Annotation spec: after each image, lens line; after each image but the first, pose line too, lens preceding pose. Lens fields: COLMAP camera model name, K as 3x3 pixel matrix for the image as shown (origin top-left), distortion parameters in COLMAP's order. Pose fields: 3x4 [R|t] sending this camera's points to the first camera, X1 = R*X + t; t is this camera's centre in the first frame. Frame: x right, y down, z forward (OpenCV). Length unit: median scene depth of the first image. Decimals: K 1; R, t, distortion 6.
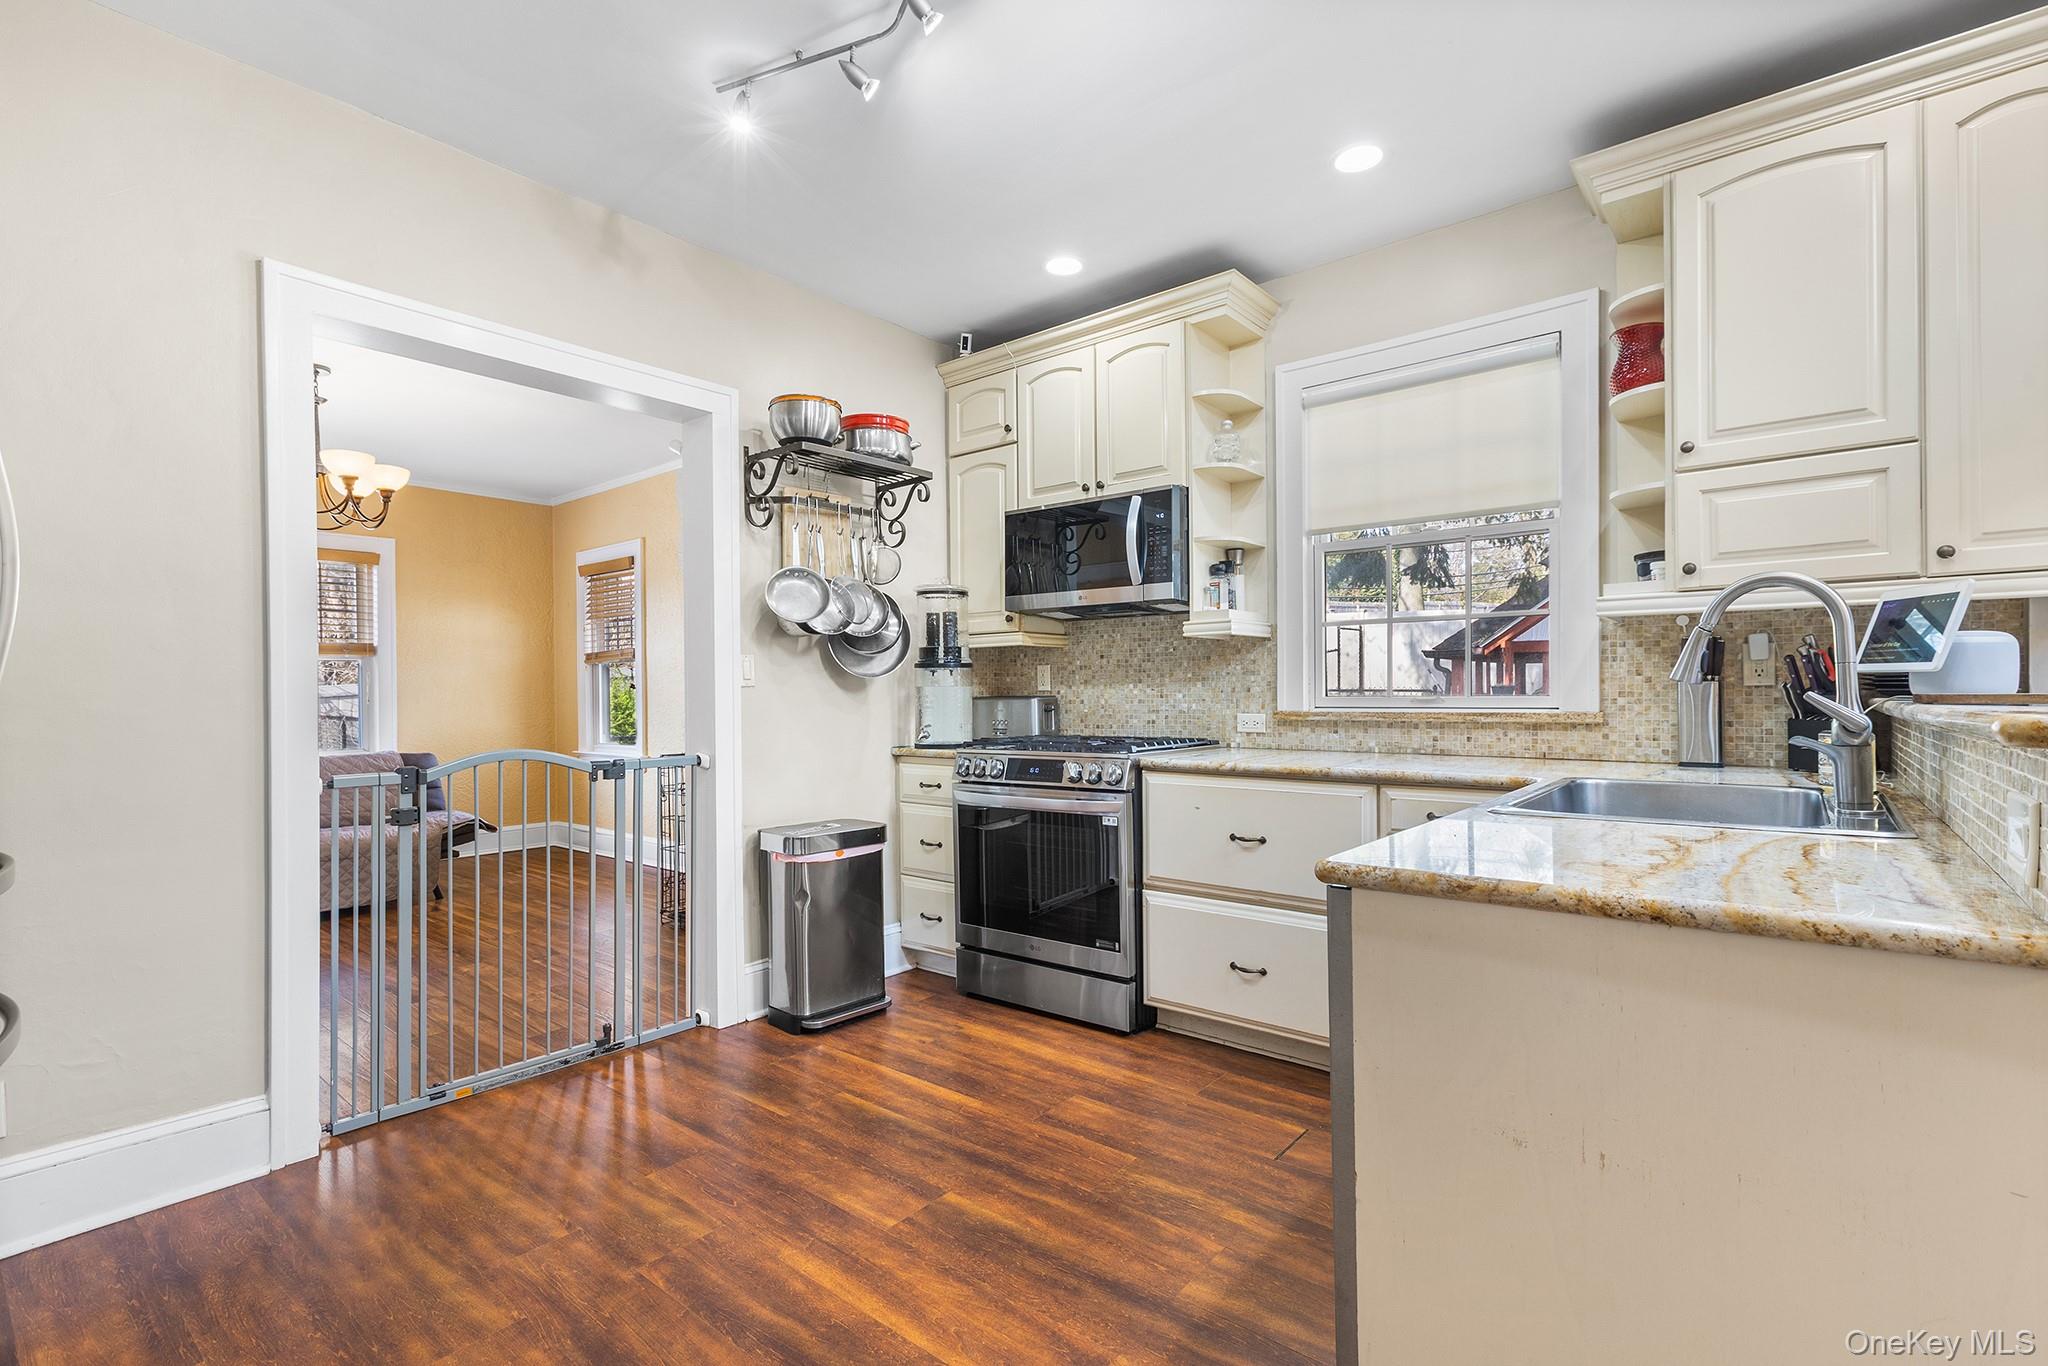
lens RADIAL K [[942.5, 0, 1022.6], [0, 942.5, 690.5], [0, 0, 1]] dist [-0.000236, -0.000071]
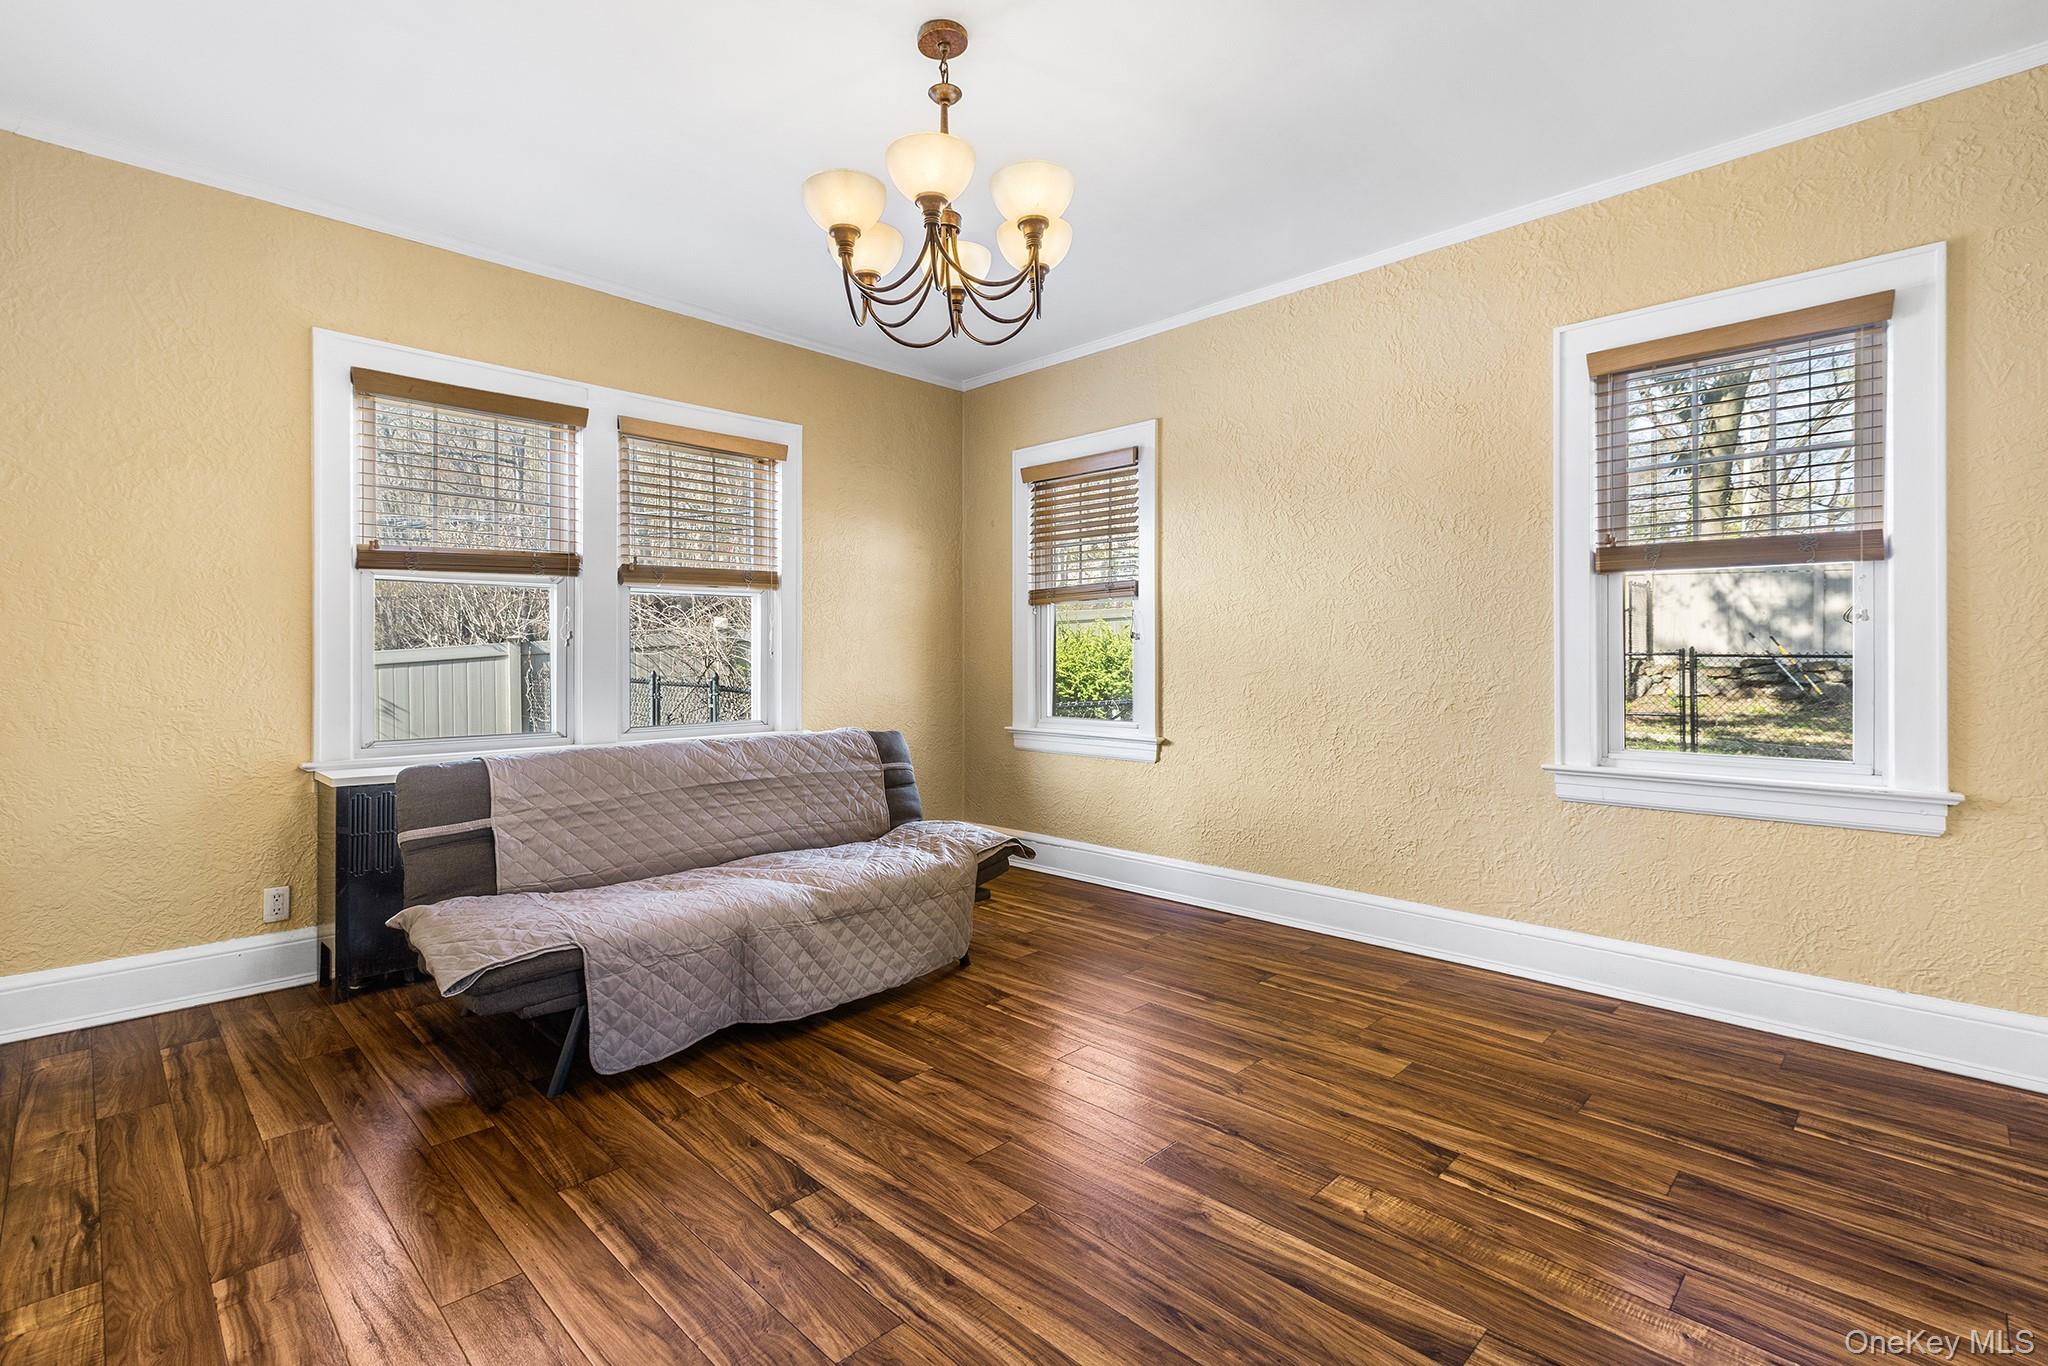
lens RADIAL K [[940.7, 0, 1023.0], [0, 940.7, 656.4], [0, 0, 1]] dist [-0.000485, -0.000133]
pose [[0.996487, 0.009920, -0.083155, -0.439274], [-0.009552, 0.999943, 0.004814, 0.008448], [0.083198, -0.004002, 0.996525, 0.306959]]
